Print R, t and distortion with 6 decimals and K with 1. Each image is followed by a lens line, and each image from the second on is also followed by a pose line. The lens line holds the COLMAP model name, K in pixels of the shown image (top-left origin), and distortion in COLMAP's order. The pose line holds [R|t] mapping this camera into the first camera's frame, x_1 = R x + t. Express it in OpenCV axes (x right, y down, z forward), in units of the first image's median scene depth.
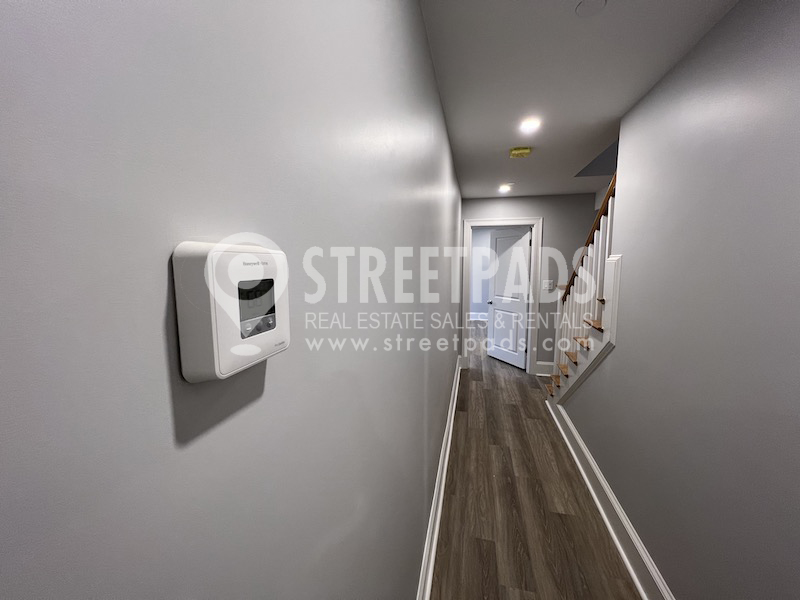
lens RADIAL K [[318.7, 0, 397.4], [0, 318.7, 298.3], [0, 0, 1]] dist [0.000573, 0.000198]
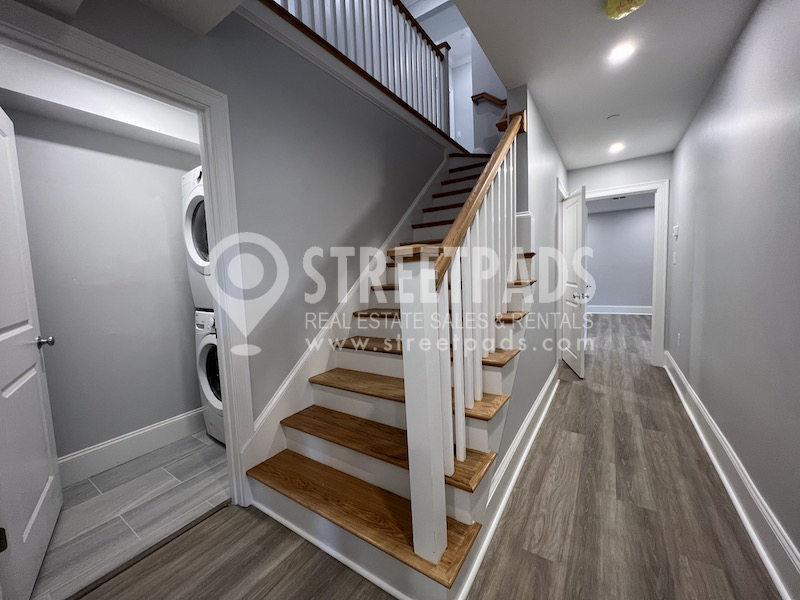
lens RADIAL K [[318.7, 0, 397.4], [0, 318.7, 298.3], [0, 0, 1]] dist [0.000573, 0.000198]
pose [[-0.938458, 0.013822, 0.345116, 0.596969], [0.082991, 0.978950, 0.186466, -0.073409], [-0.335274, 0.203632, -0.919851, 1.833047]]
